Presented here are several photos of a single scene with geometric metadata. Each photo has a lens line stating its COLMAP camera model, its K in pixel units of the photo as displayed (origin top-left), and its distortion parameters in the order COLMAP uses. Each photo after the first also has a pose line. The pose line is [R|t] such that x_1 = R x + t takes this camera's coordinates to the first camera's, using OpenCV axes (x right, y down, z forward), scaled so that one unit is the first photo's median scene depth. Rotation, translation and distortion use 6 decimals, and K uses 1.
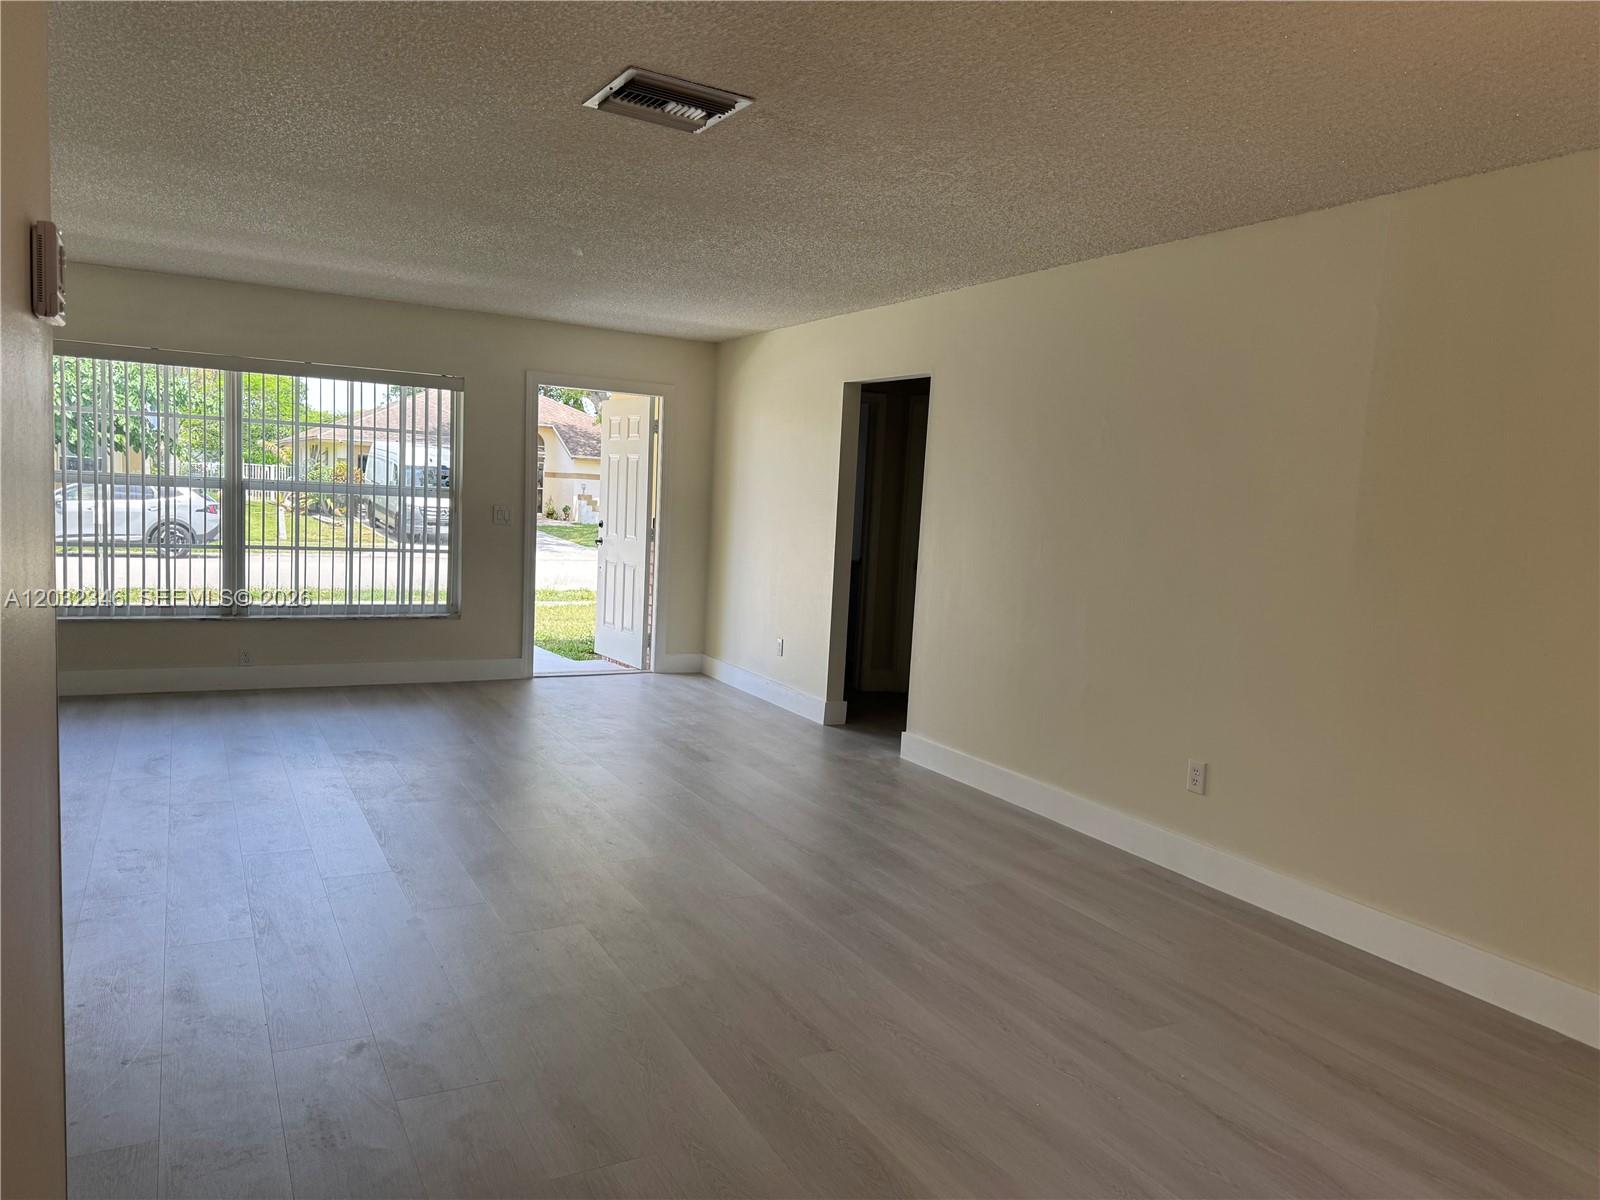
lens RADIAL K [[1091.1, 0, 800.0], [0, 1091.1, 600.0], [0, 0, 1]] dist [0.068951, -0.099410]
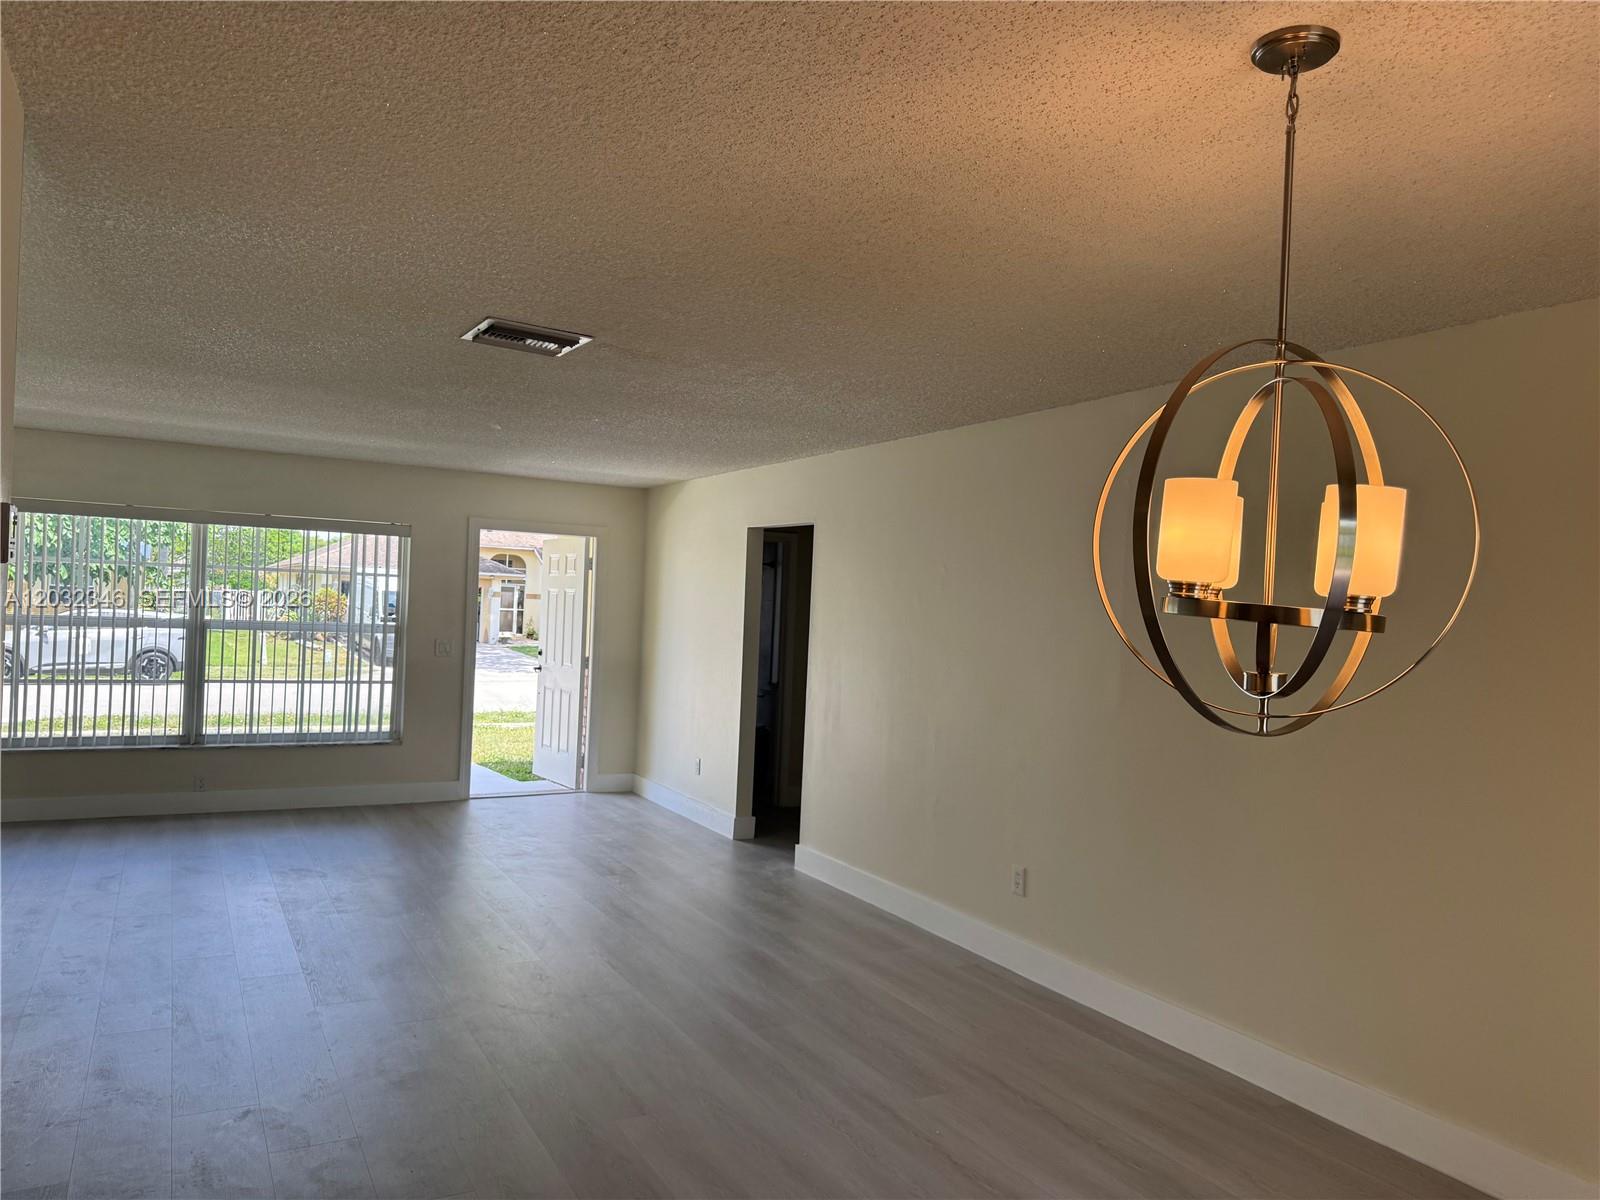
lens RADIAL K [[1112.0, 0, 800.0], [0, 1112.0, 600.0], [0, 0, 1]] dist [0.054281, -0.061162]
pose [[0.999935, -0.011223, -0.002228, 0.097805], [0.010938, 0.994743, -0.101821, -0.008661], [0.003359, 0.101790, 0.994800, -0.125315]]
